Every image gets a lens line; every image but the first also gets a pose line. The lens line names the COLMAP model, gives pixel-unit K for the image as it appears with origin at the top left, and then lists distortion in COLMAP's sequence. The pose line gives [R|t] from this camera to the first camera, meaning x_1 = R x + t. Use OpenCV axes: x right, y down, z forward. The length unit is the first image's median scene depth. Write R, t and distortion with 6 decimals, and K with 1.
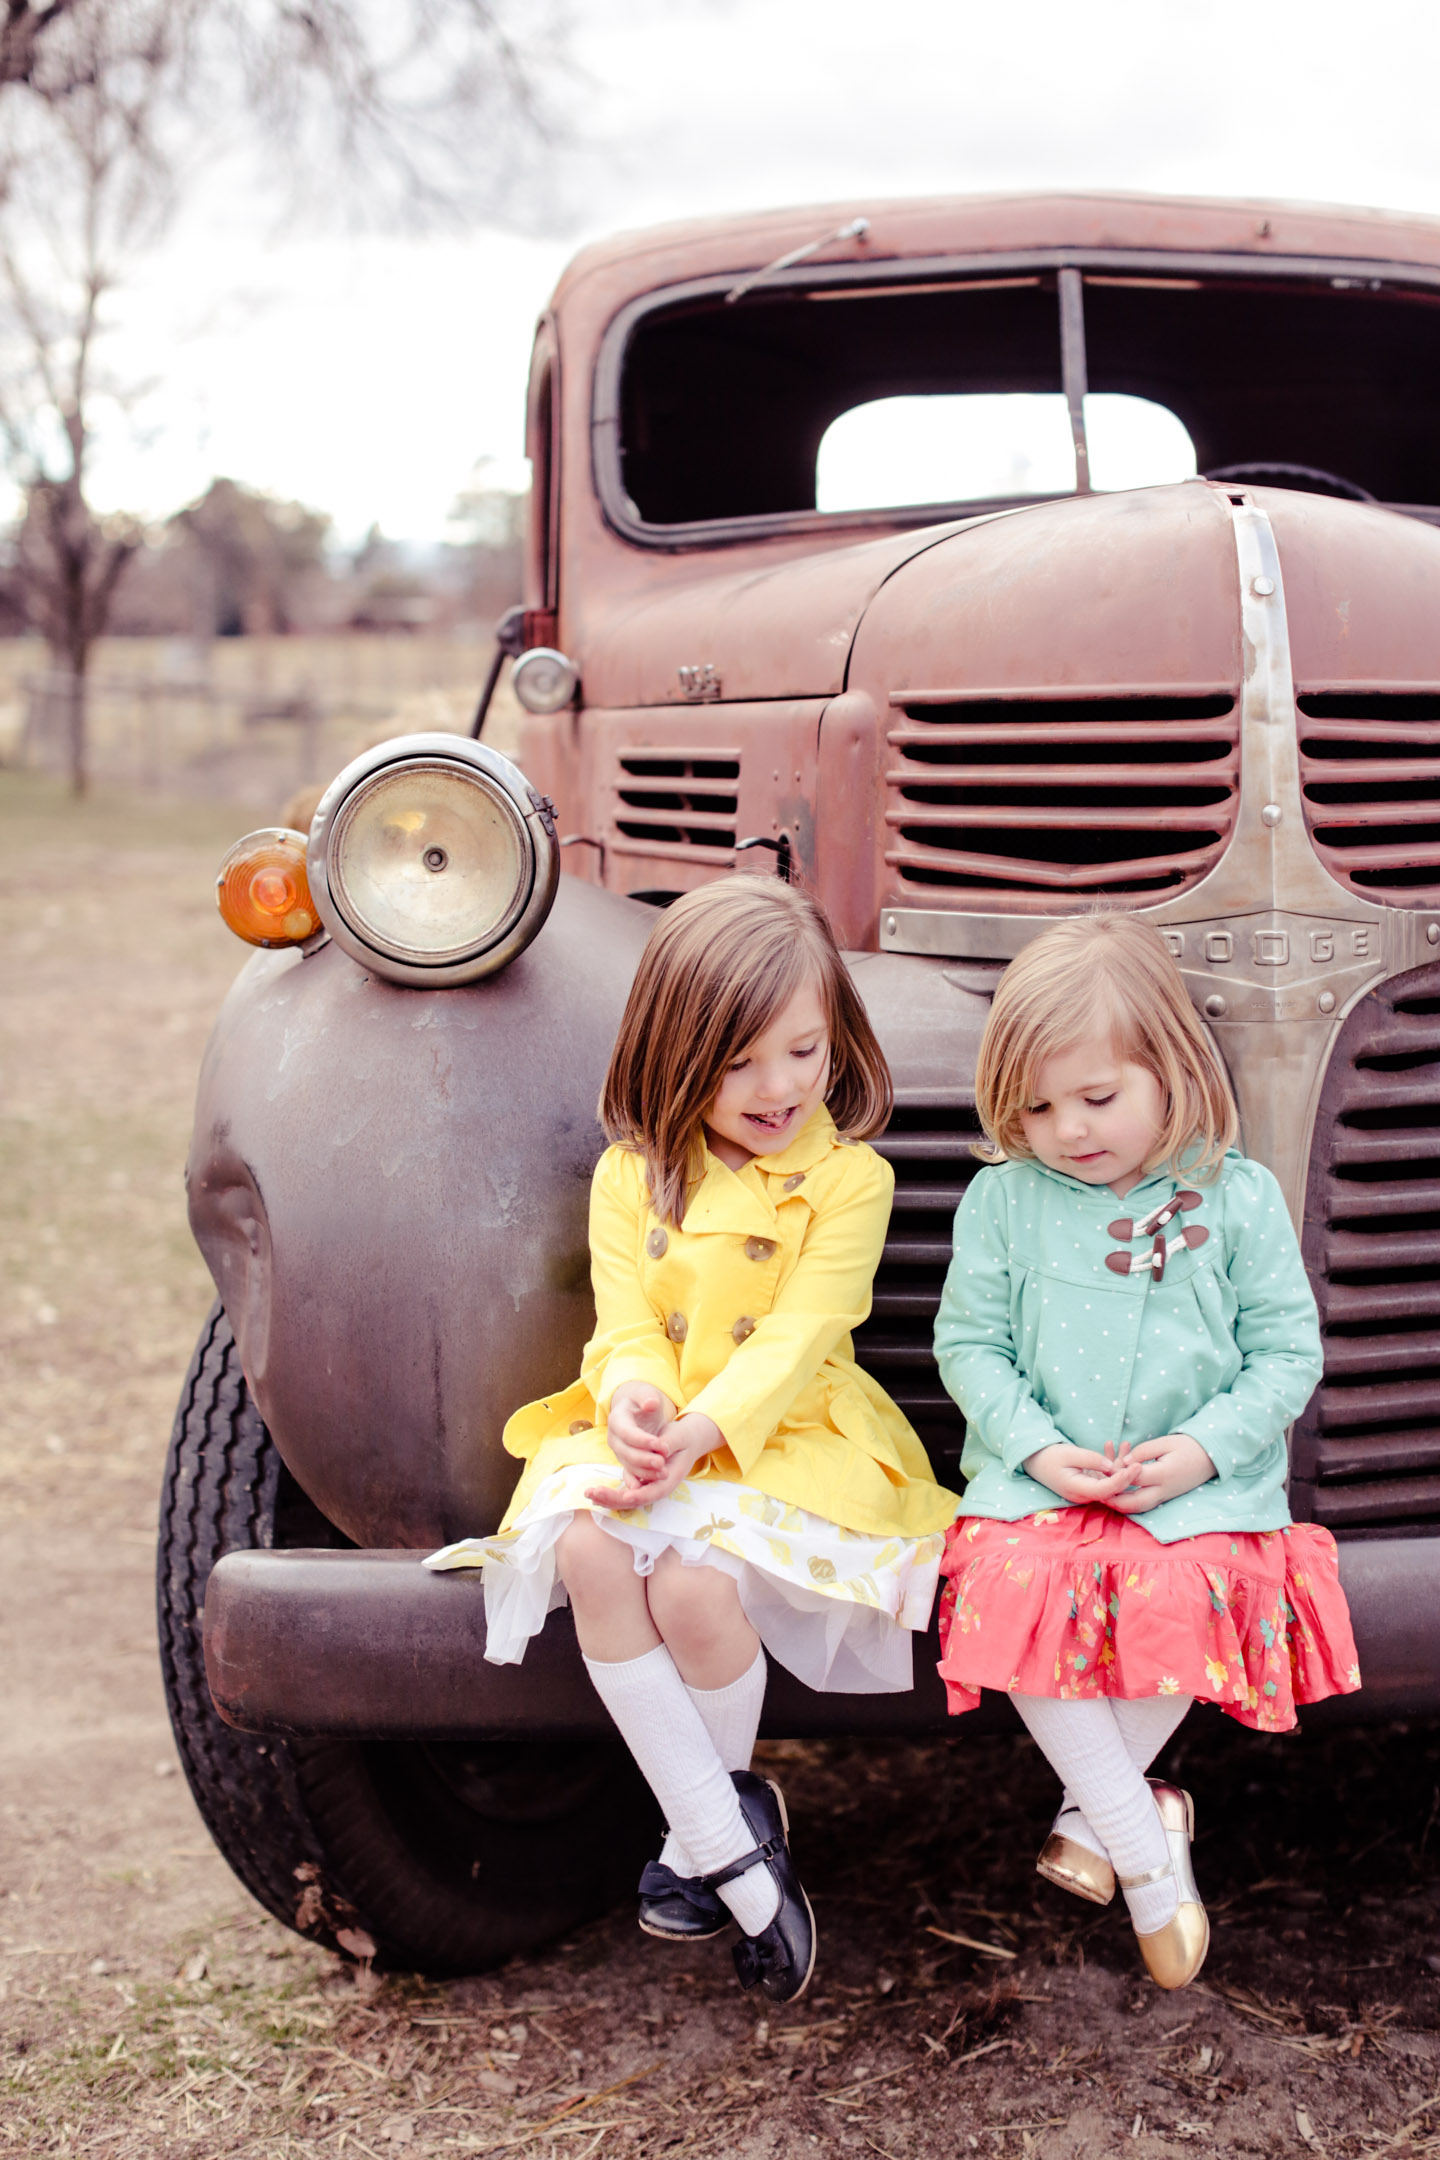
lens RADIAL K [[3042.5, 0, 720.0], [0, 3042.5, 1080.0], [0, 0, 1]] dist [-0.139816, 0.151497]
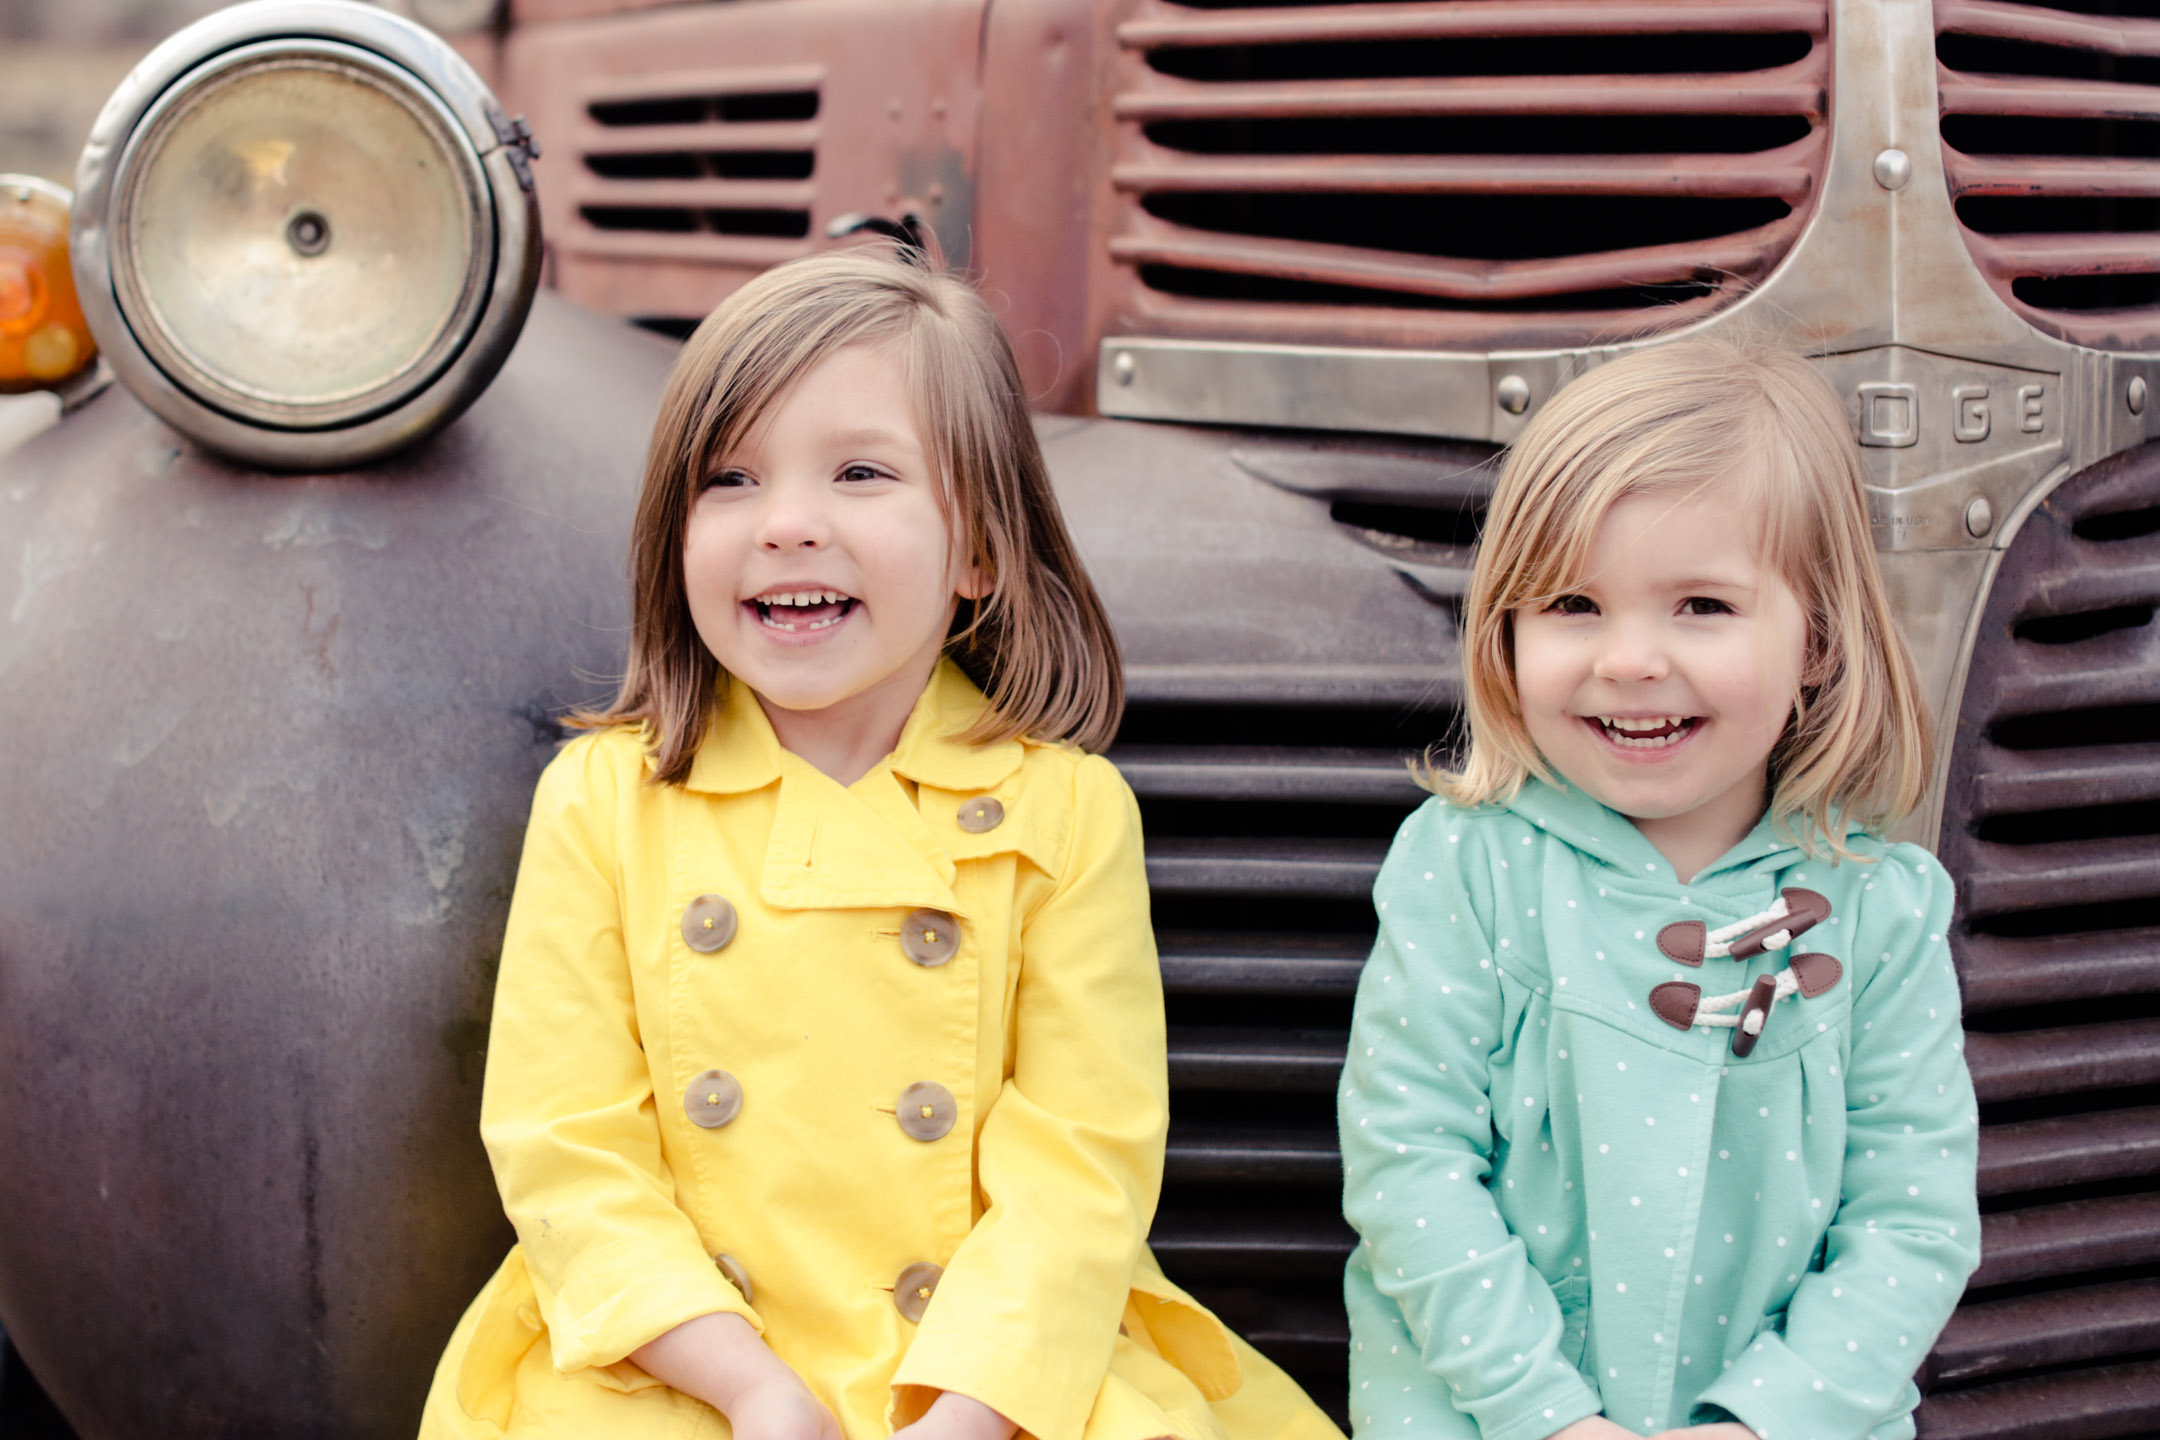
lens RADIAL K [[3042.5, 0, 668.6], [0, 3042.5, 552.2], [0, 0, 1]] dist [-0.139816, 0.151497]
pose [[0.997660, 0.011008, 0.067479, -0.067299], [-0.010333, 0.999893, -0.010349, -0.011136], [-0.067586, 0.009628, 0.997667, 0.468763]]
